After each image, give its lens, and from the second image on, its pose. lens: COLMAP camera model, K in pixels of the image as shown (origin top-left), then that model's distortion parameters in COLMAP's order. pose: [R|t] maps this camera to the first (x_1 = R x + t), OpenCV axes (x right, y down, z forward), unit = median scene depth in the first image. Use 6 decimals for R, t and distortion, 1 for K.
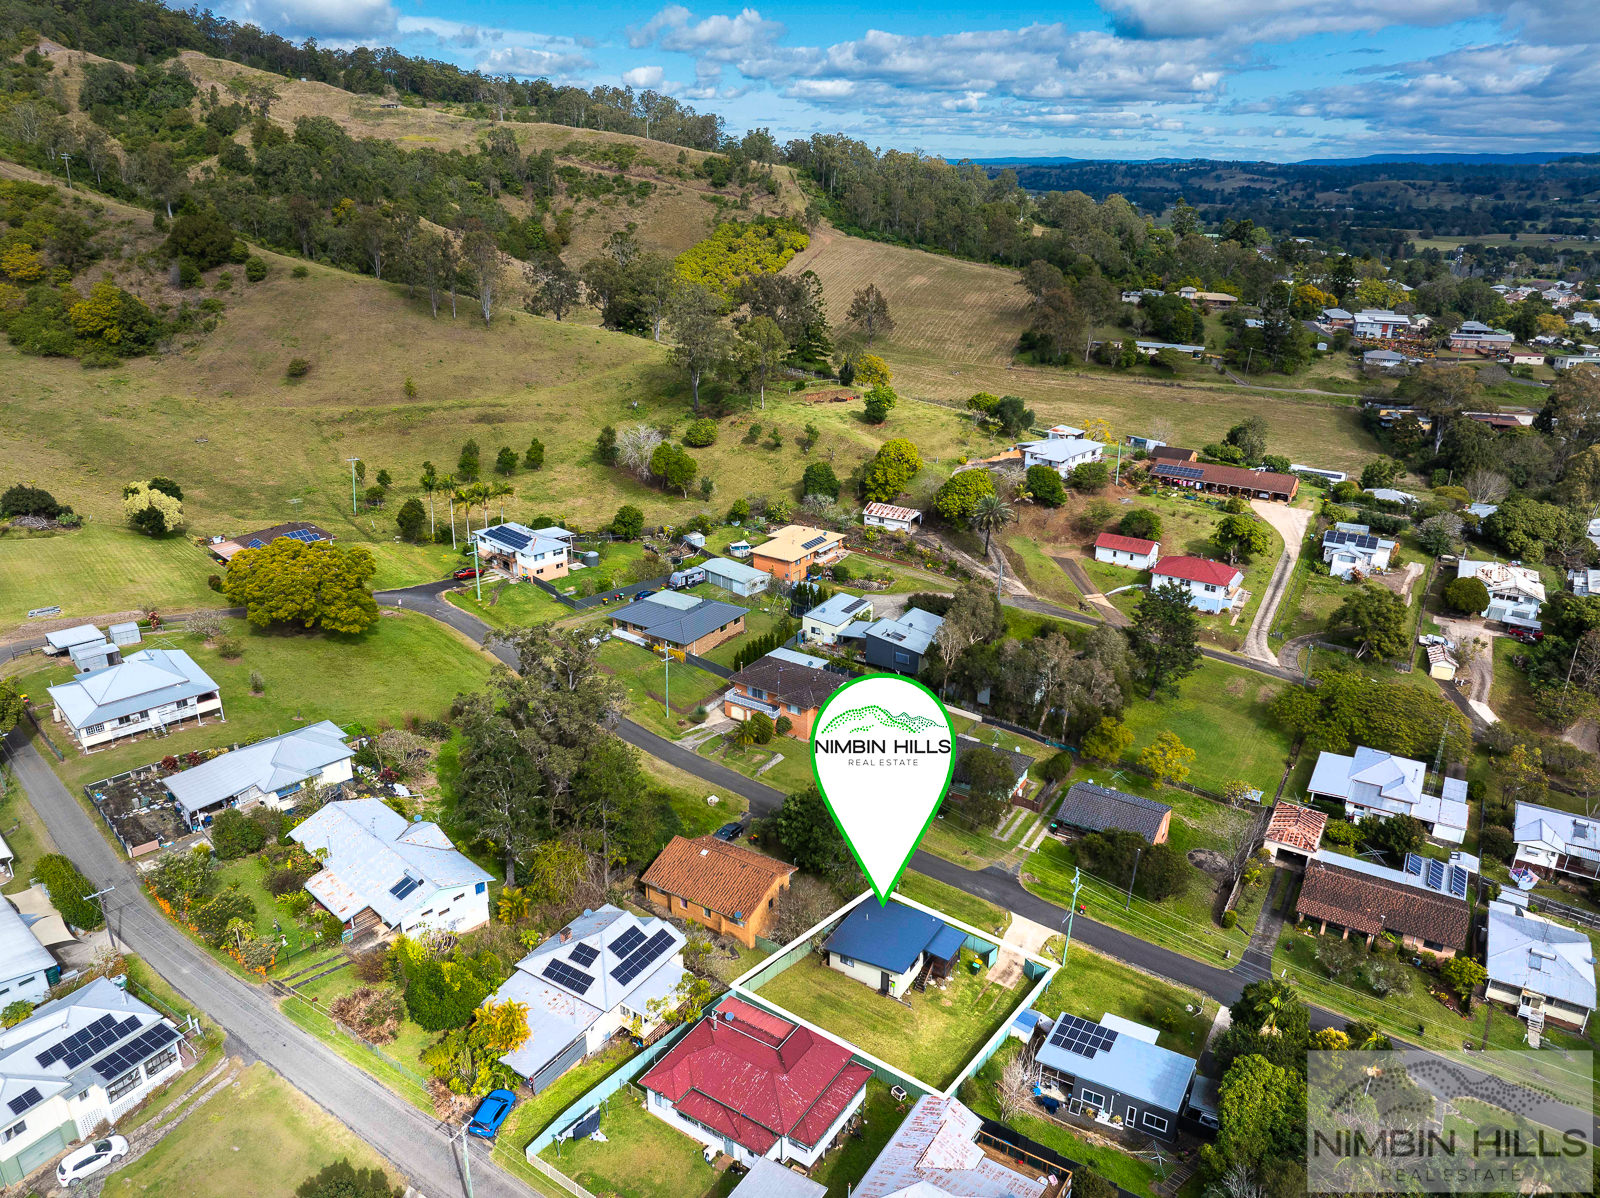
lens RADIAL K [[1131.5, 0, 801.6], [0, 1131.5, 595.9], [0, 0, 1]] dist [-0.037947, 0.003409]
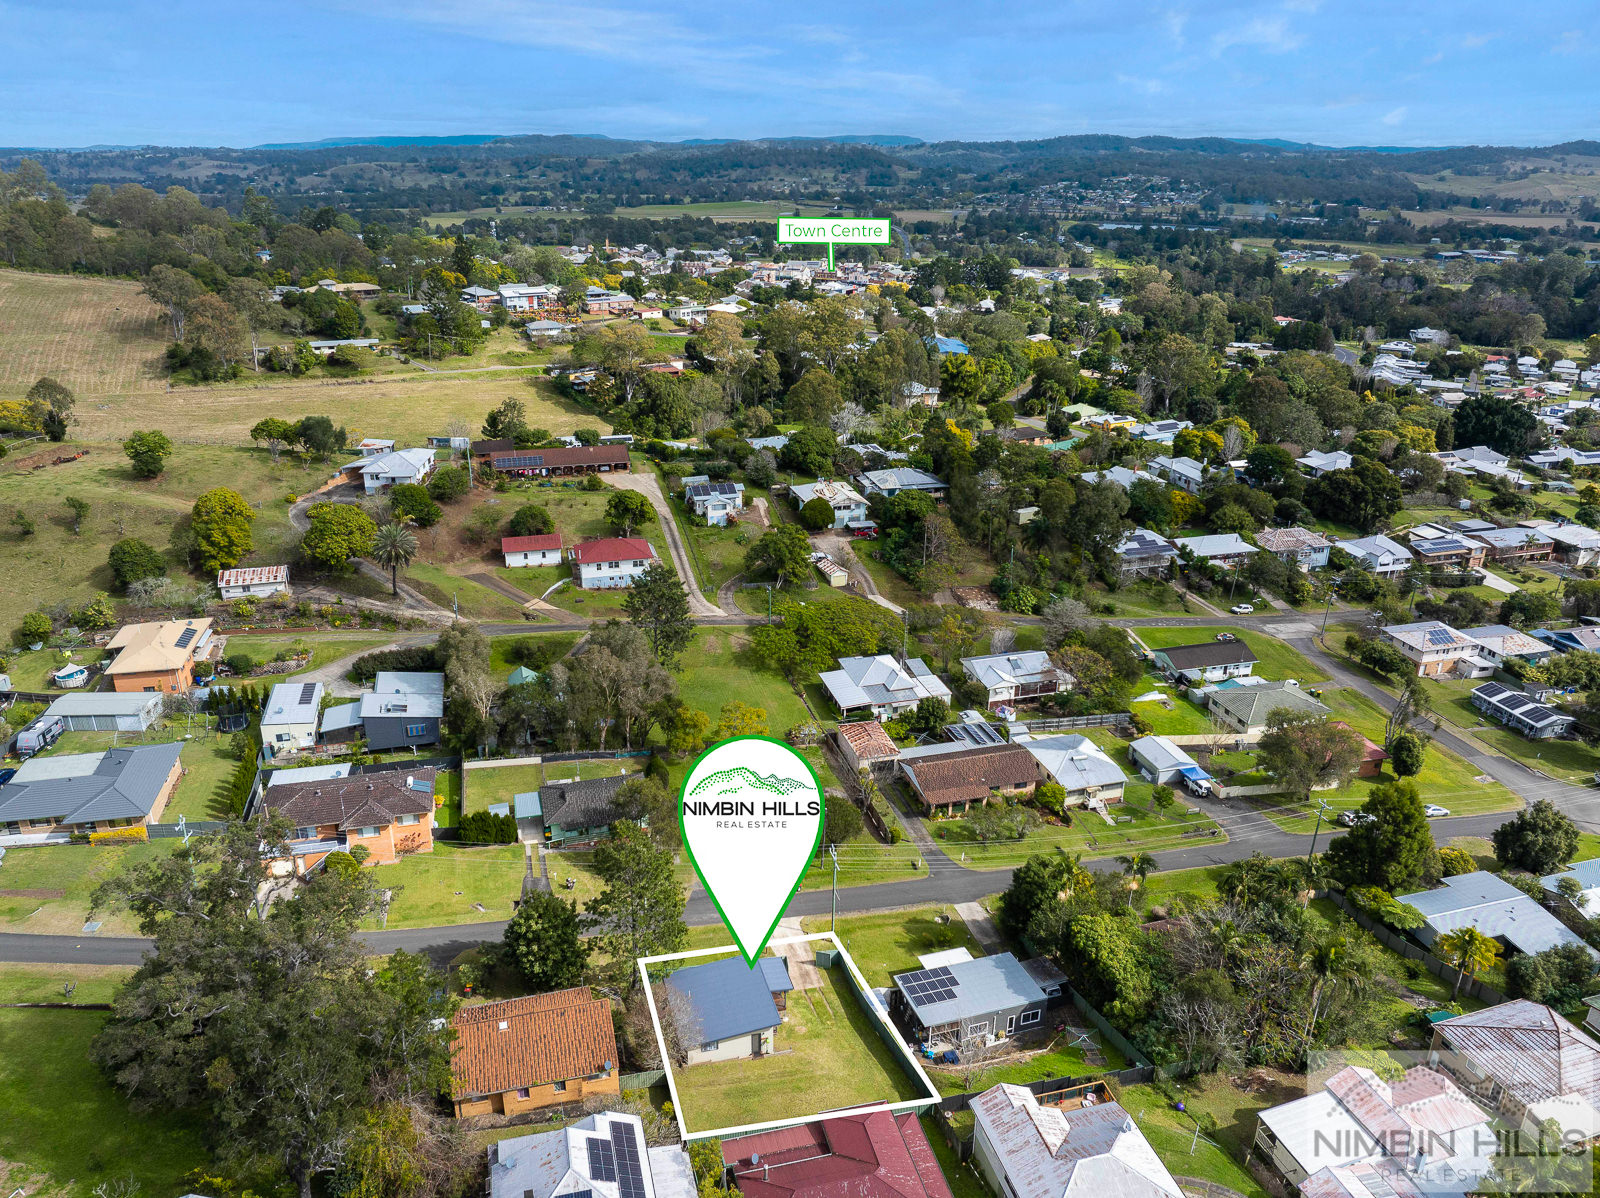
lens RADIAL K [[1131.5, 0, 805.2], [0, 1131.5, 589.8], [0, 0, 1]] dist [-0.037947, 0.003409]
pose [[0.673620, -0.265919, 0.689582, -0.232758], [0.260722, 0.958546, 0.114950, -0.057839], [-0.691563, 0.102357, 0.715027, 0.148856]]
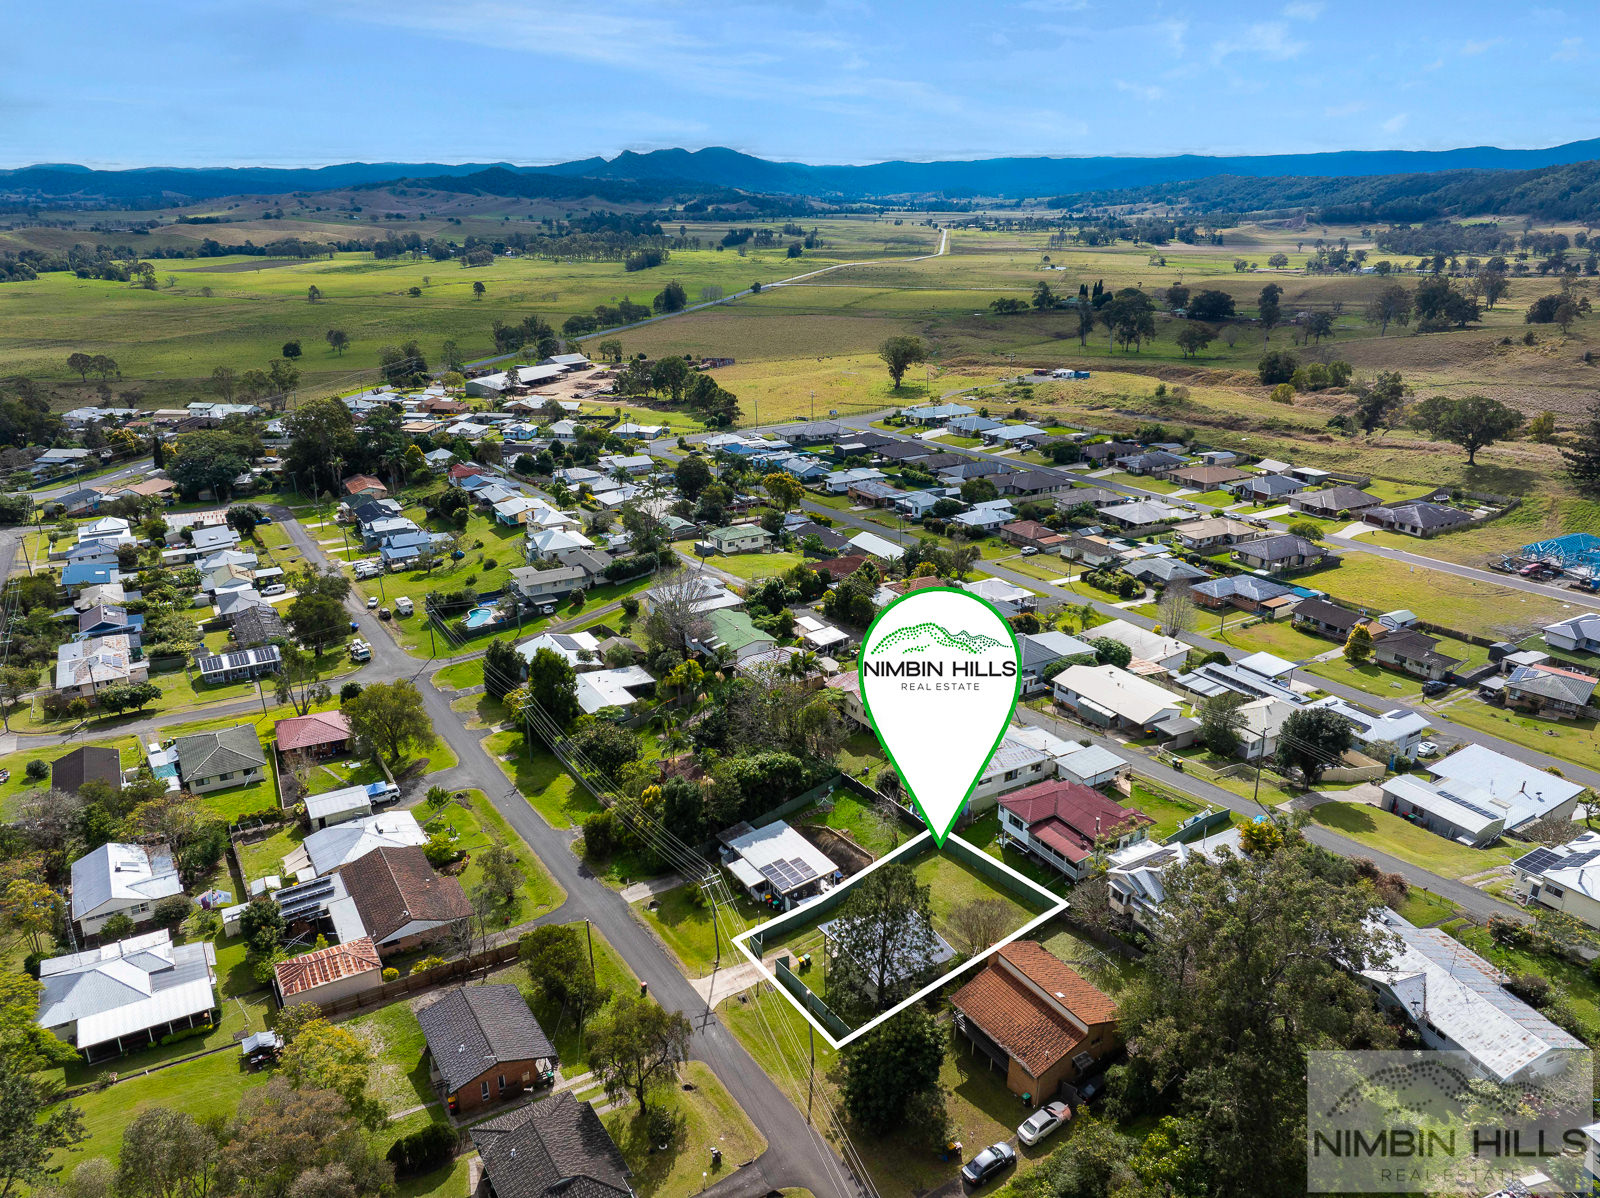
lens RADIAL K [[1131.5, 0, 808.5], [0, 1131.5, 599.8], [0, 0, 1]] dist [-0.037947, 0.003409]
pose [[-0.893540, -0.162364, 0.418597, -0.125176], [0.153011, 0.766392, 0.623884, -0.317024], [-0.422106, 0.621516, -0.659958, 0.834402]]
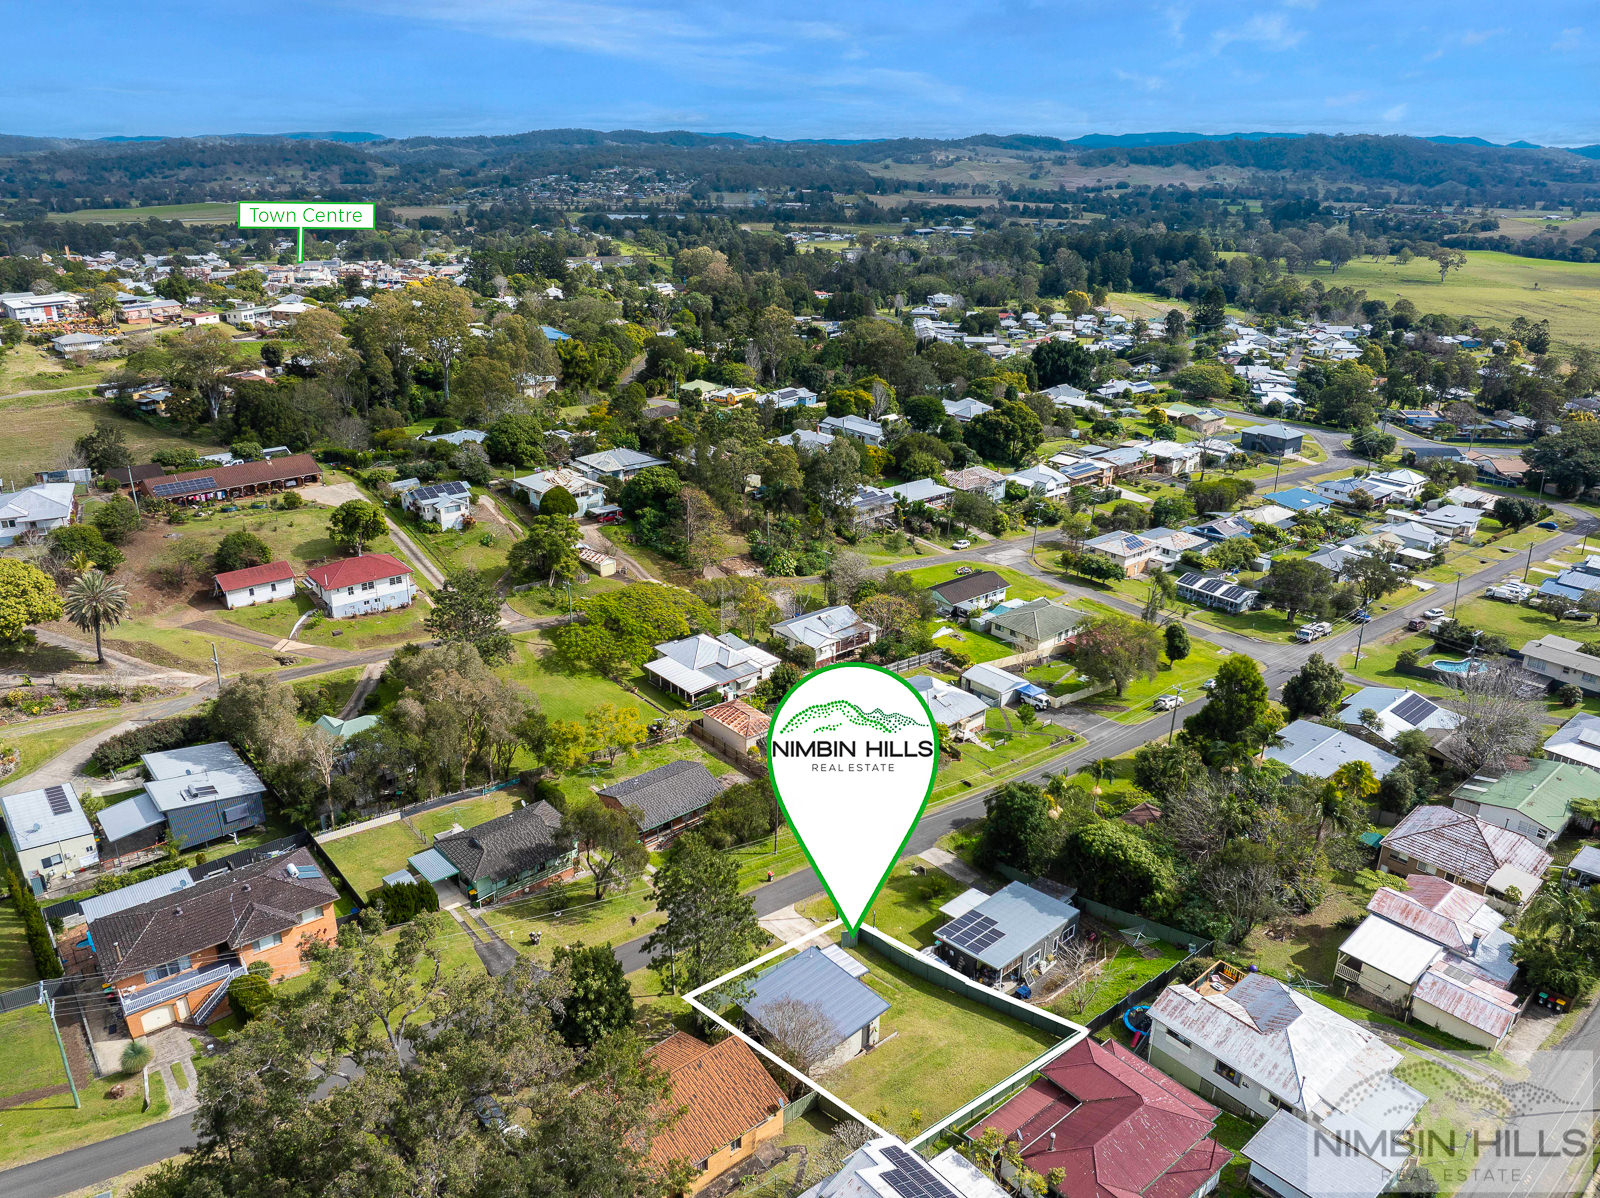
lens RADIAL K [[1131.5, 0, 805.0], [0, 1131.5, 590.7], [0, 0, 1]] dist [-0.037947, 0.003409]
pose [[0.298585, -0.345317, 0.889721, -0.310130], [0.333946, 0.911117, 0.241551, -0.098493], [-0.894051, 0.224995, 0.387362, 0.341301]]
